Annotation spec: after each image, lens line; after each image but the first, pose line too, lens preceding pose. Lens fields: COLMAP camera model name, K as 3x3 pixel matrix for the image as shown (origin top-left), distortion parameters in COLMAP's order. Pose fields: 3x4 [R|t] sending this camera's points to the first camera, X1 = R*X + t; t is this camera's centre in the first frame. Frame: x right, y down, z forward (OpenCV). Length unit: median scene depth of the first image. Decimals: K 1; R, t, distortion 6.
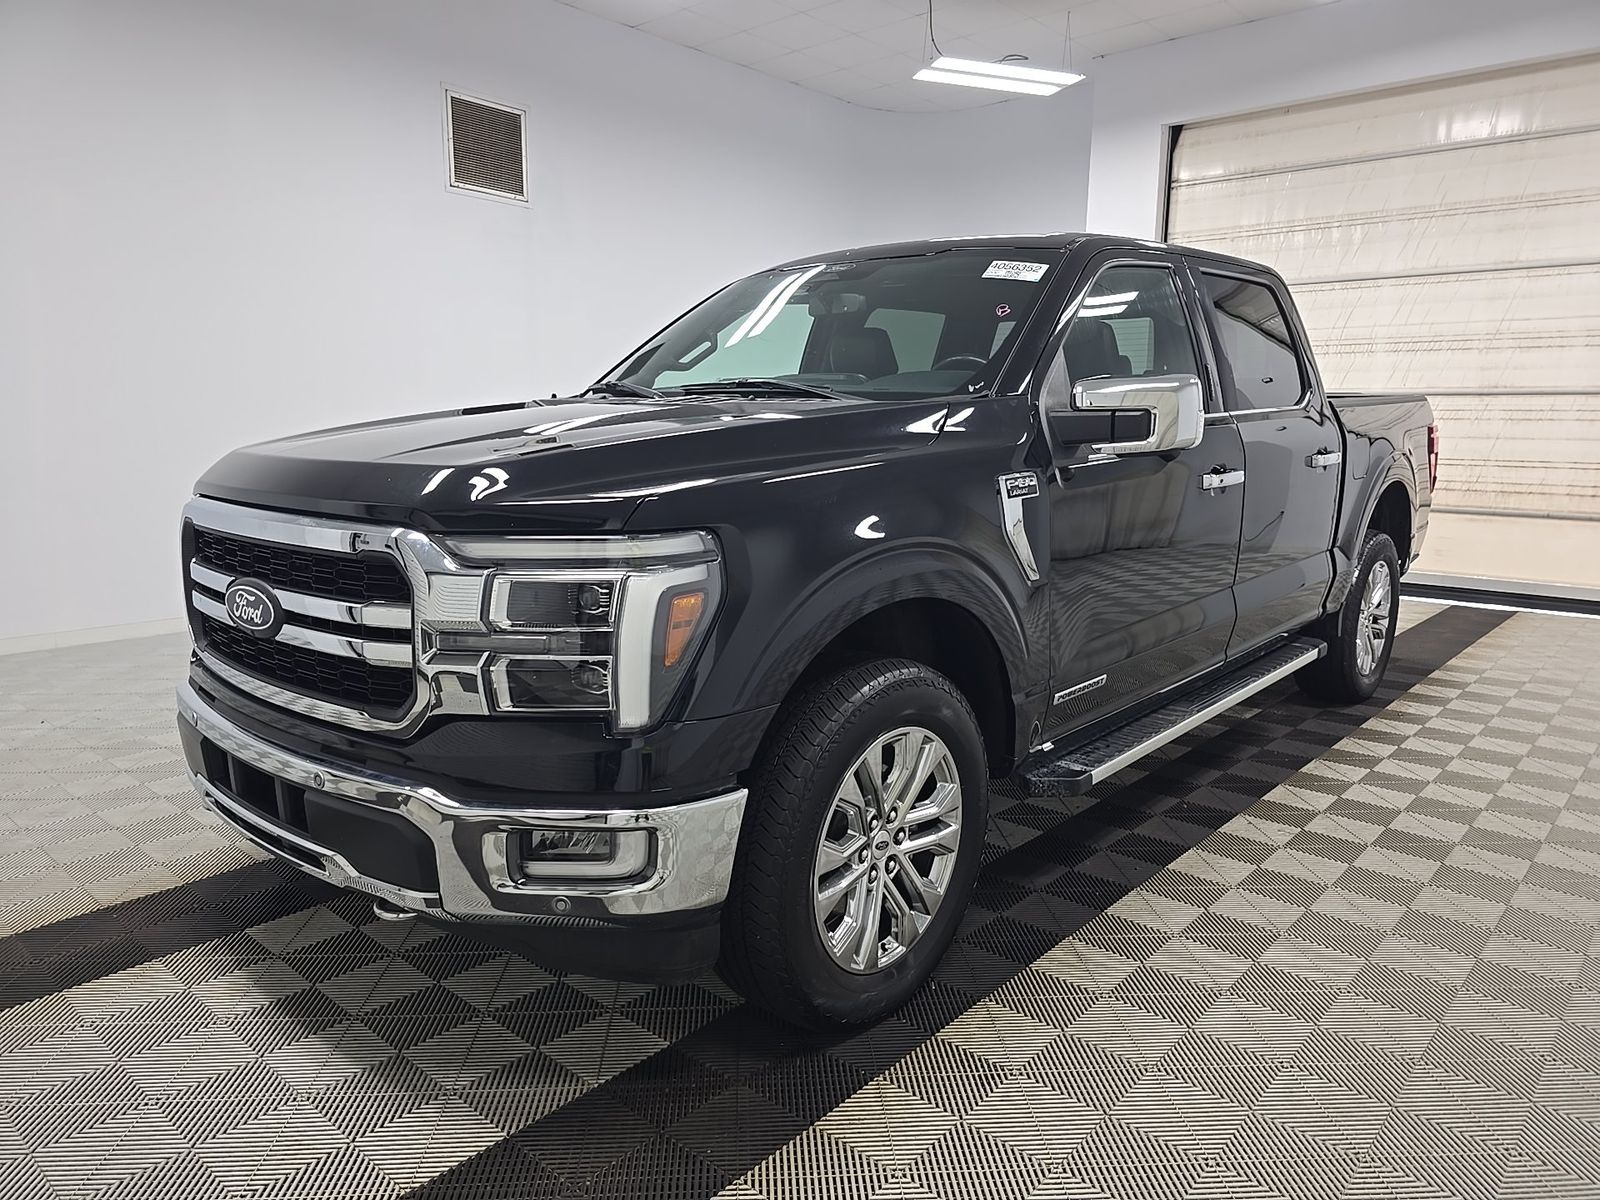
lens RADIAL K [[1089.6, 0, 793.8], [0, 1089.6, 607.8], [0, 0, 1]] dist [0.013588, -0.005639]
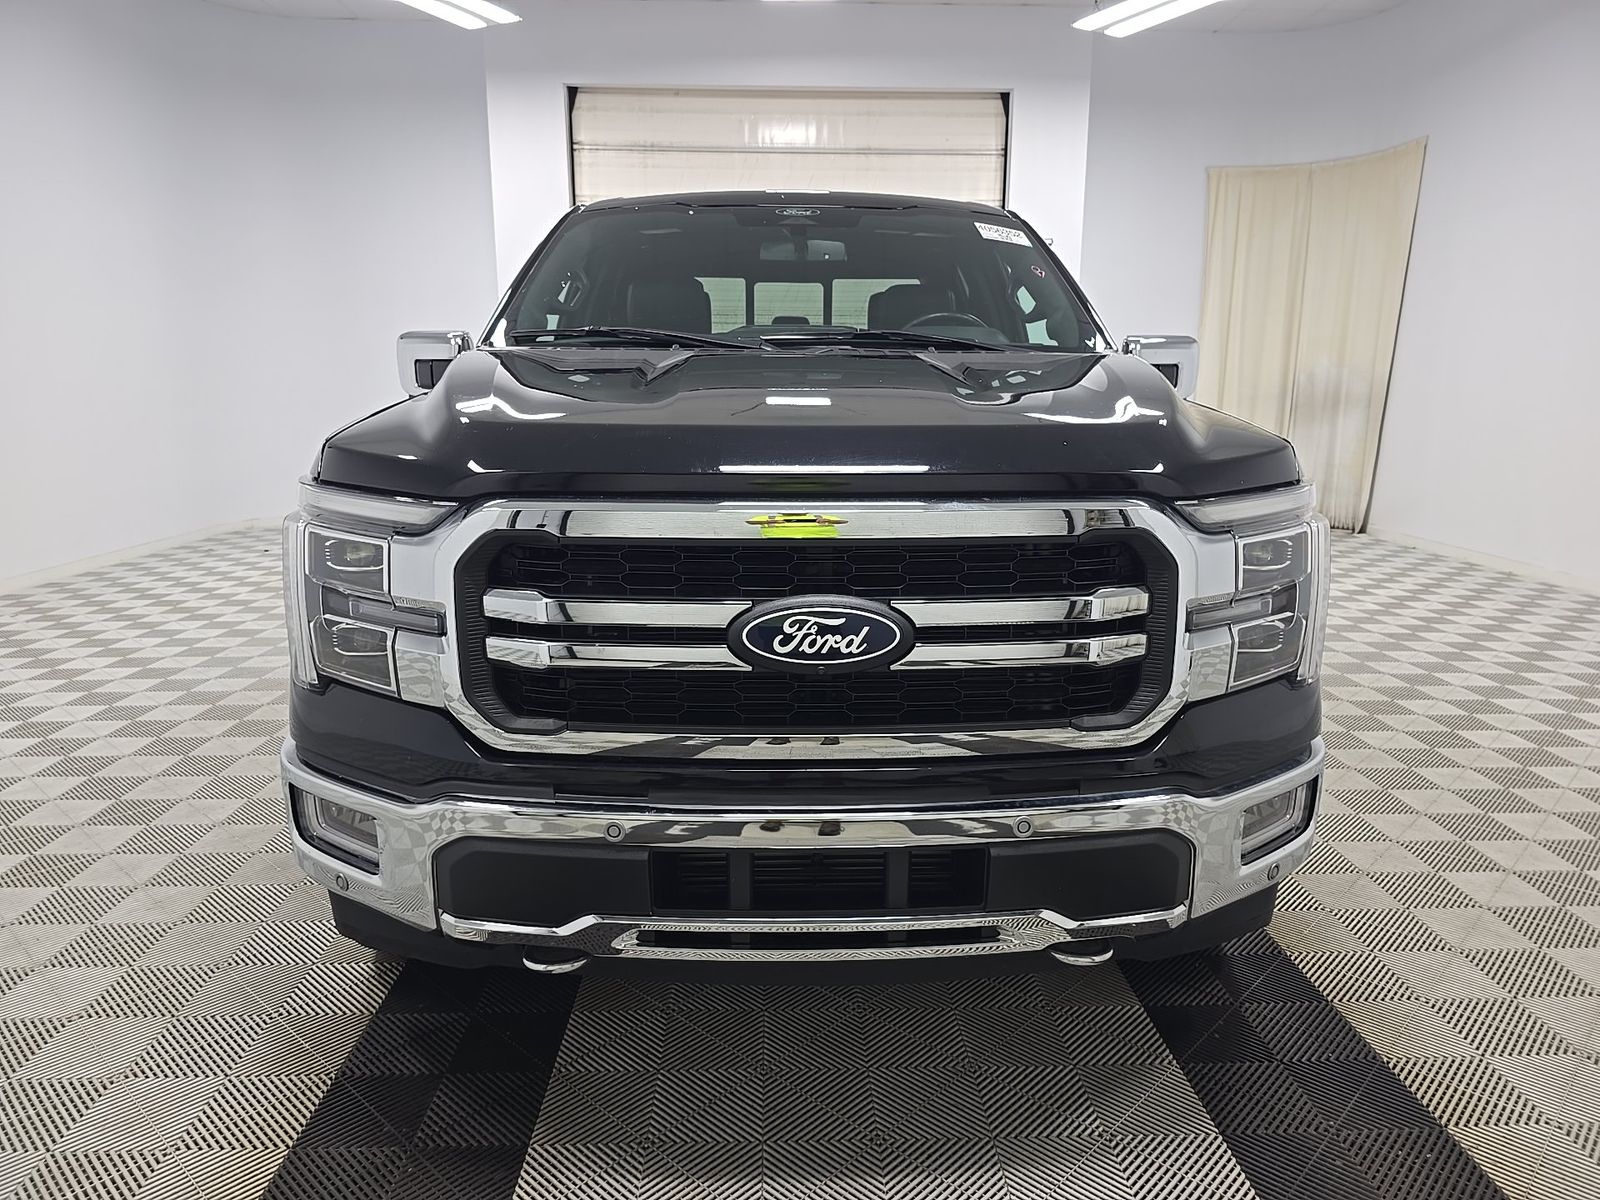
lens RADIAL K [[1089.6, 0, 793.8], [0, 1089.6, 607.8], [0, 0, 1]] dist [0.013588, -0.005639]
pose [[0.719704, -0.145044, 0.678961, -0.276933], [0.121212, 0.989165, 0.082826, -0.022134], [-0.683618, 0.022688, 0.729487, 0.135255]]
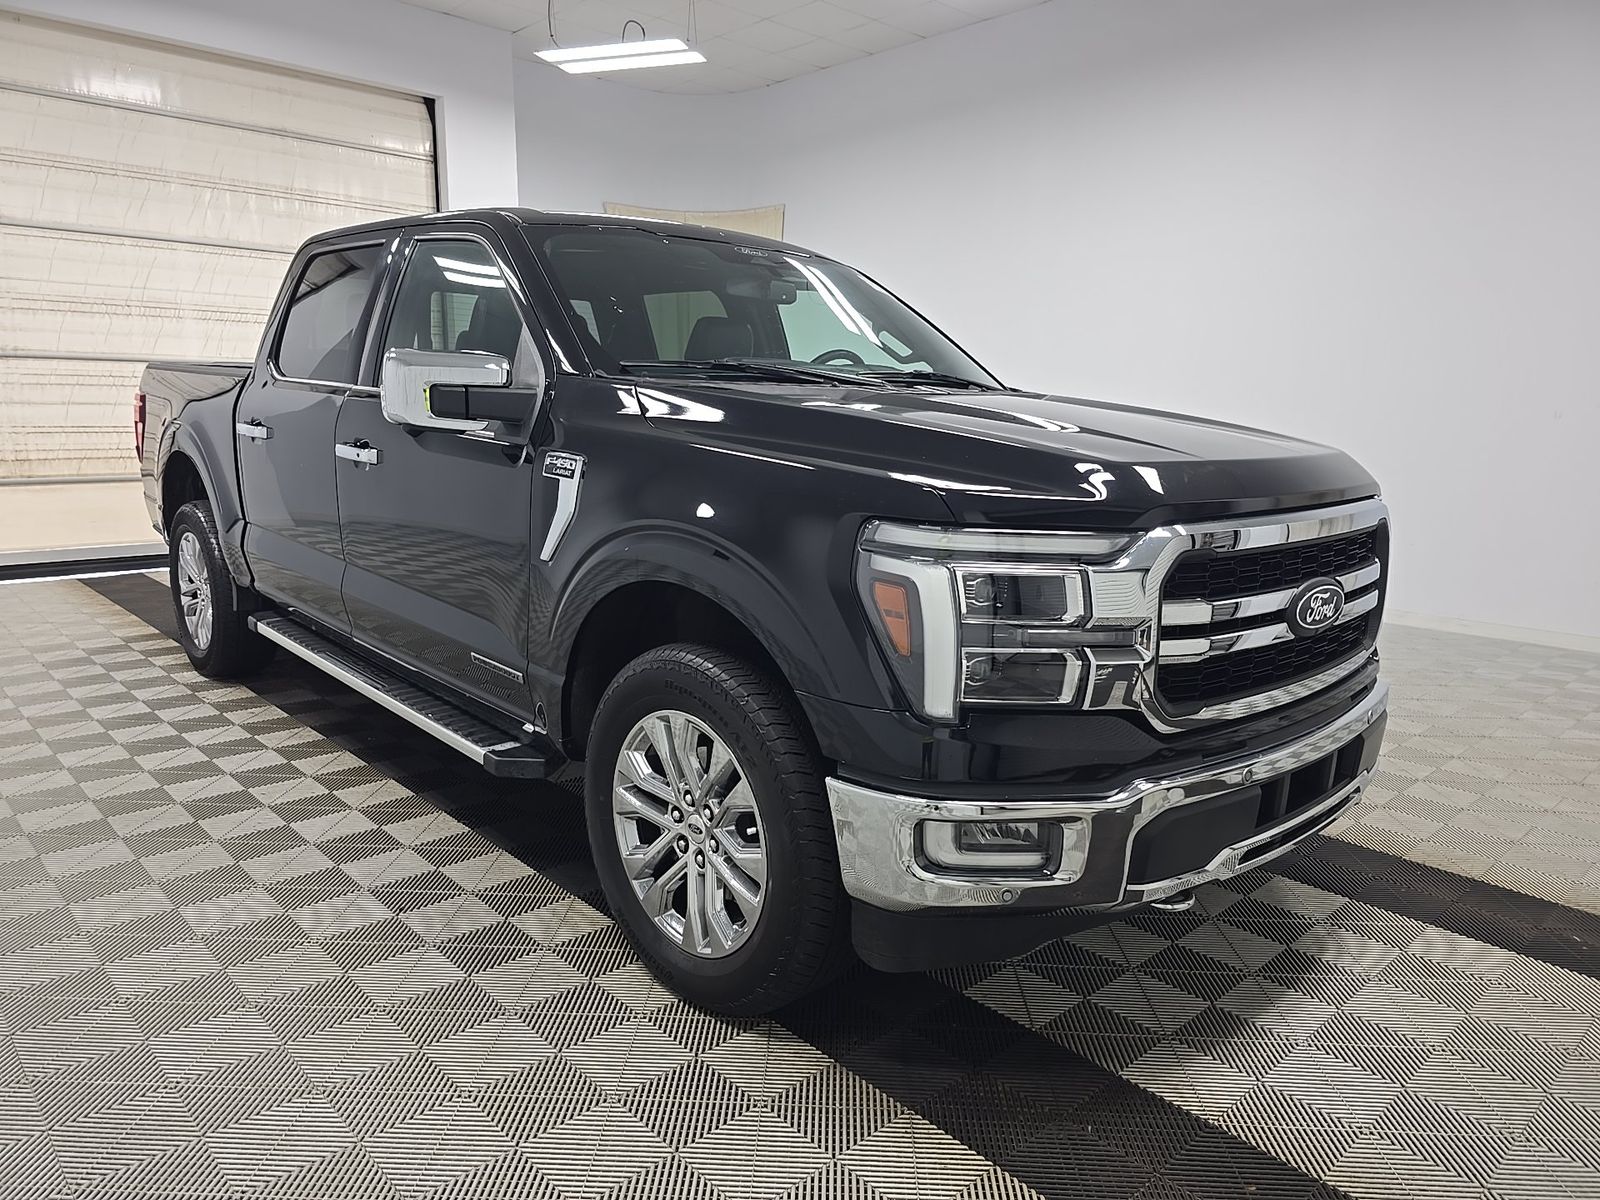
lens RADIAL K [[1089.6, 0, 793.8], [0, 1089.6, 607.8], [0, 0, 1]] dist [0.013588, -0.005639]
pose [[0.091873, -0.196232, 0.976244, -0.418571], [0.150436, 0.971873, 0.181196, -0.068093], [-0.984342, 0.130216, 0.118809, 0.353804]]
